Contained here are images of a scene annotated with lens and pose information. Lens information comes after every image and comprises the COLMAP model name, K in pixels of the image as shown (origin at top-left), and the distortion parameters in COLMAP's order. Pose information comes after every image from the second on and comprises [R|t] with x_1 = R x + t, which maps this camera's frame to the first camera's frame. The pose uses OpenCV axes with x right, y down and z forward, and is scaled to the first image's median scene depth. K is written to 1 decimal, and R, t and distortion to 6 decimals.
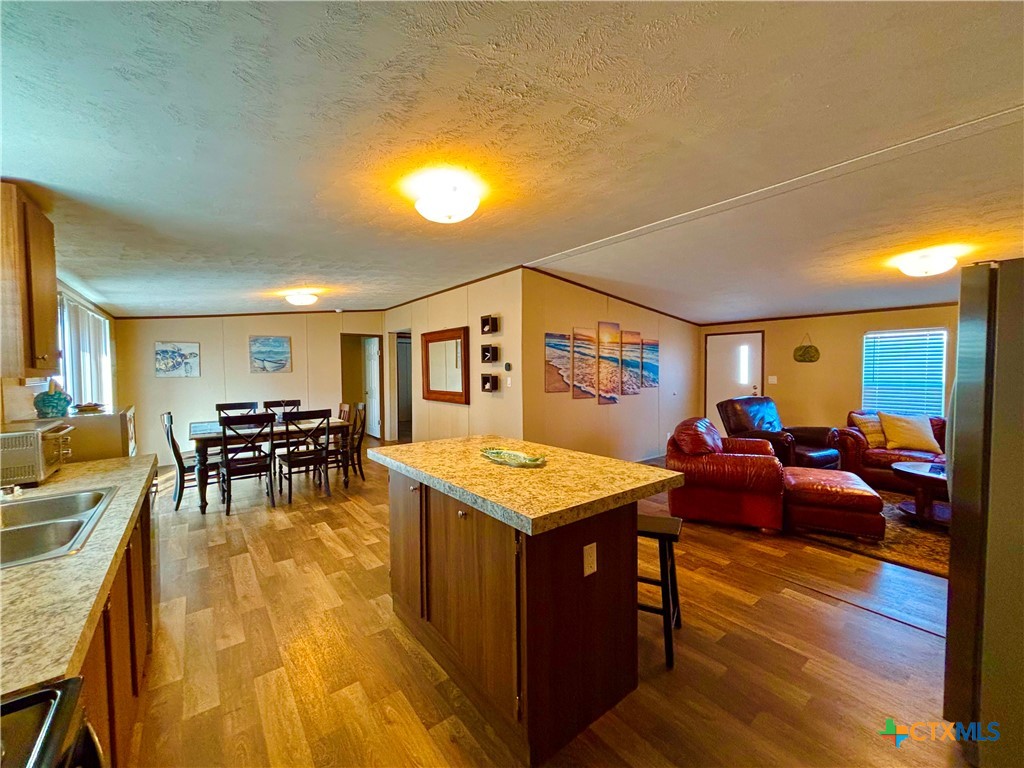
lens RADIAL K [[409.3, 0, 511.9], [0, 409.3, 383.5], [0, 0, 1]] dist [0.002473, -0.000457]
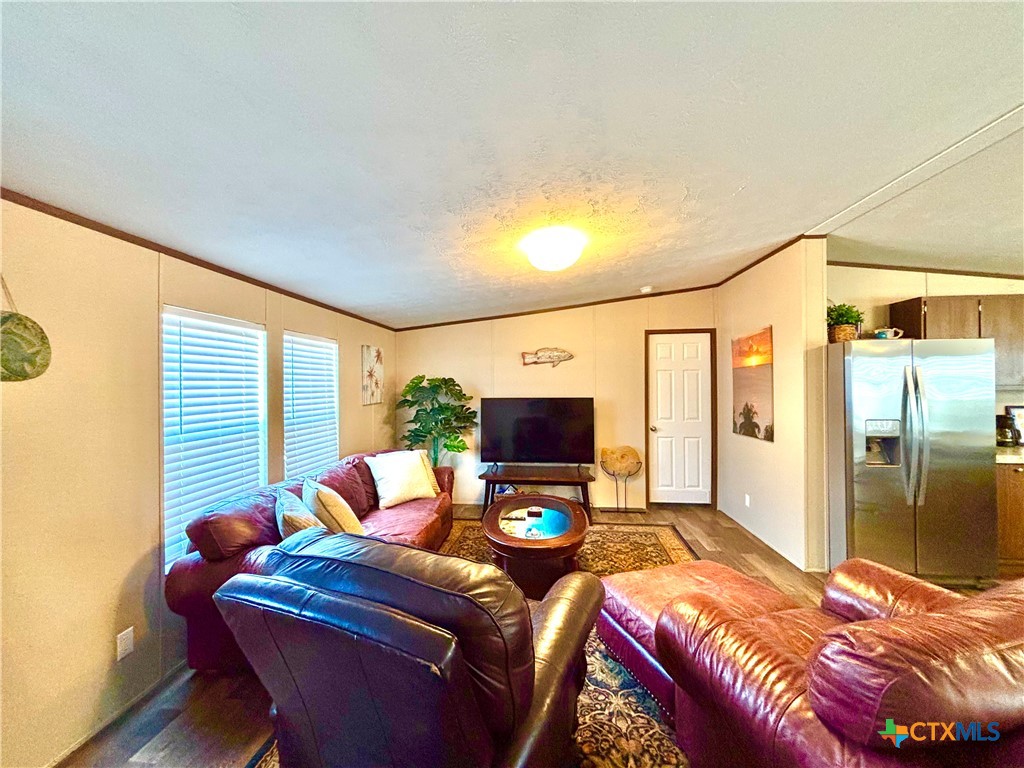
lens RADIAL K [[409.3, 0, 509.3], [0, 409.3, 382.5], [0, 0, 1]] dist [0.002473, -0.000457]
pose [[-0.721998, 0.014914, 0.691734, 0.347134], [0.034824, 0.999284, 0.014804, -0.044117], [-0.691018, 0.034778, -0.722000, 0.988288]]
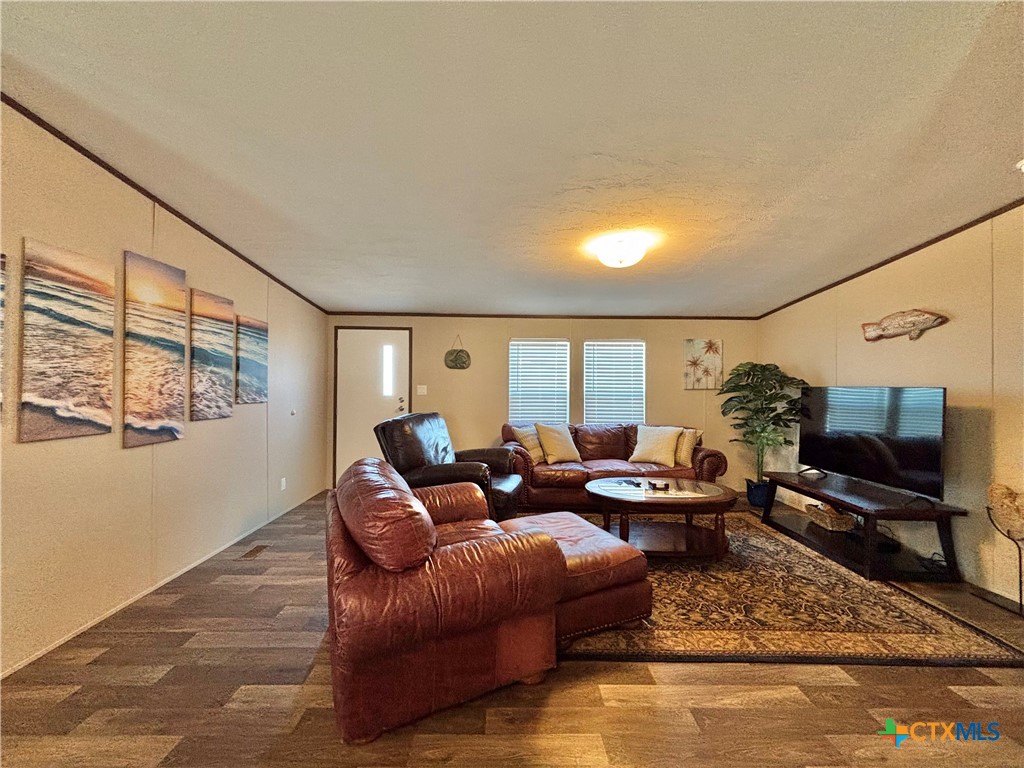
lens RADIAL K [[409.3, 0, 505.9], [0, 409.3, 381.4], [0, 0, 1]] dist [0.002473, -0.000457]
pose [[0.605482, 0.015697, 0.795704, 0.111129], [0.015413, 0.999387, -0.031443, 0.002198], [-0.795710, 0.031302, 0.604869, 0.422315]]
